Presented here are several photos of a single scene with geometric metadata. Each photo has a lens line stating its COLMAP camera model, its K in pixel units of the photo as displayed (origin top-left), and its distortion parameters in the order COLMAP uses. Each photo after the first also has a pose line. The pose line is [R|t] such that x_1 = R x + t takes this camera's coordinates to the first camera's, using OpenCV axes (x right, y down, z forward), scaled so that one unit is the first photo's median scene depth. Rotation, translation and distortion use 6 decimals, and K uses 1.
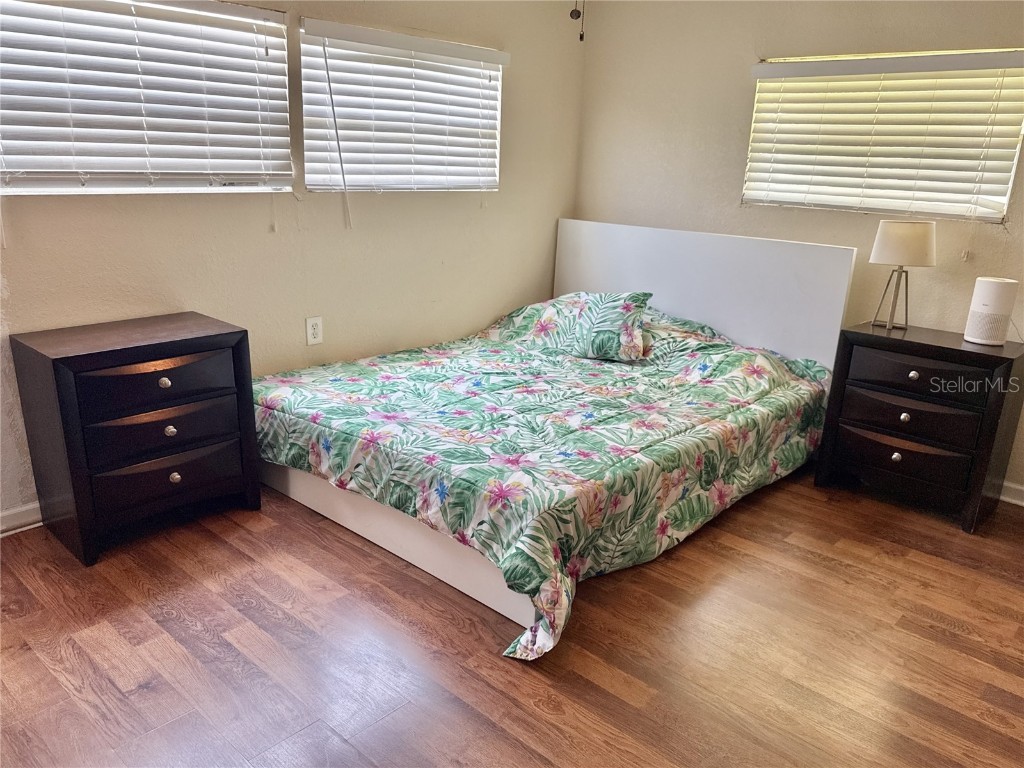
lens RADIAL K [[790.9, 0, 511.5], [0, 790.9, 388.7], [0, 0, 1]] dist [0.014979, 0.000935]
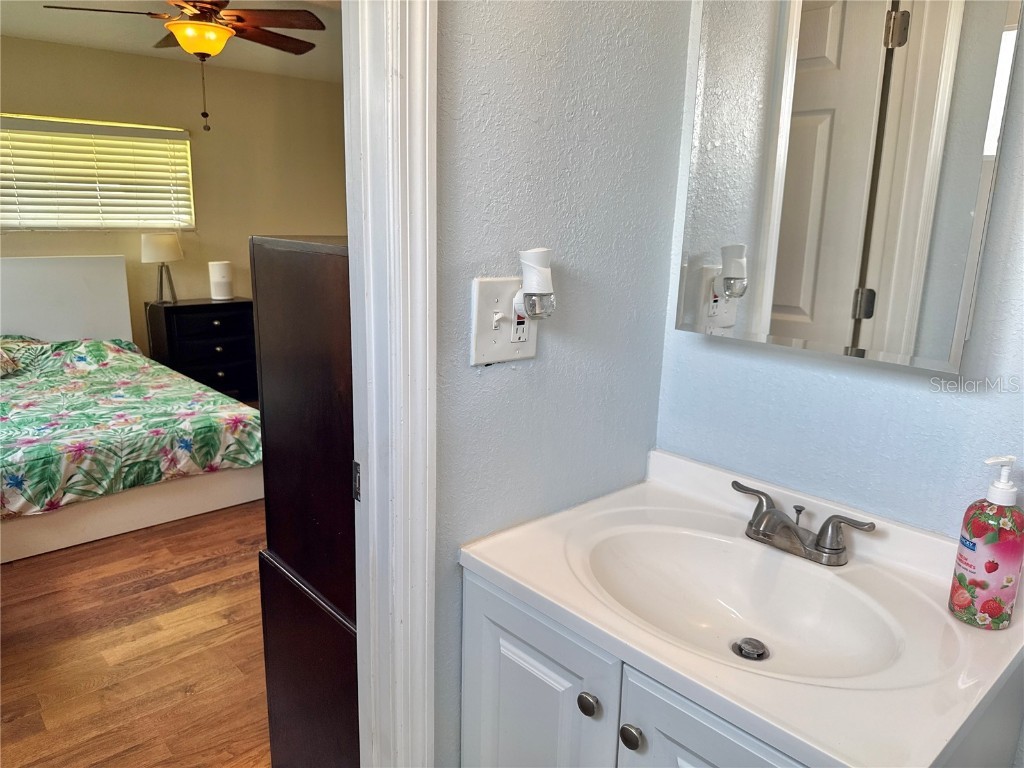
lens RADIAL K [[732.5, 0, 511.3], [0, 732.5, 380.8], [0, 0, 1]] dist [-0.003707, 0.005276]
pose [[0.099058, -0.258155, 0.961012, -1.136012], [0.268741, 0.936815, 0.223954, -0.098323], [-0.958105, 0.236079, 0.162176, 0.221681]]
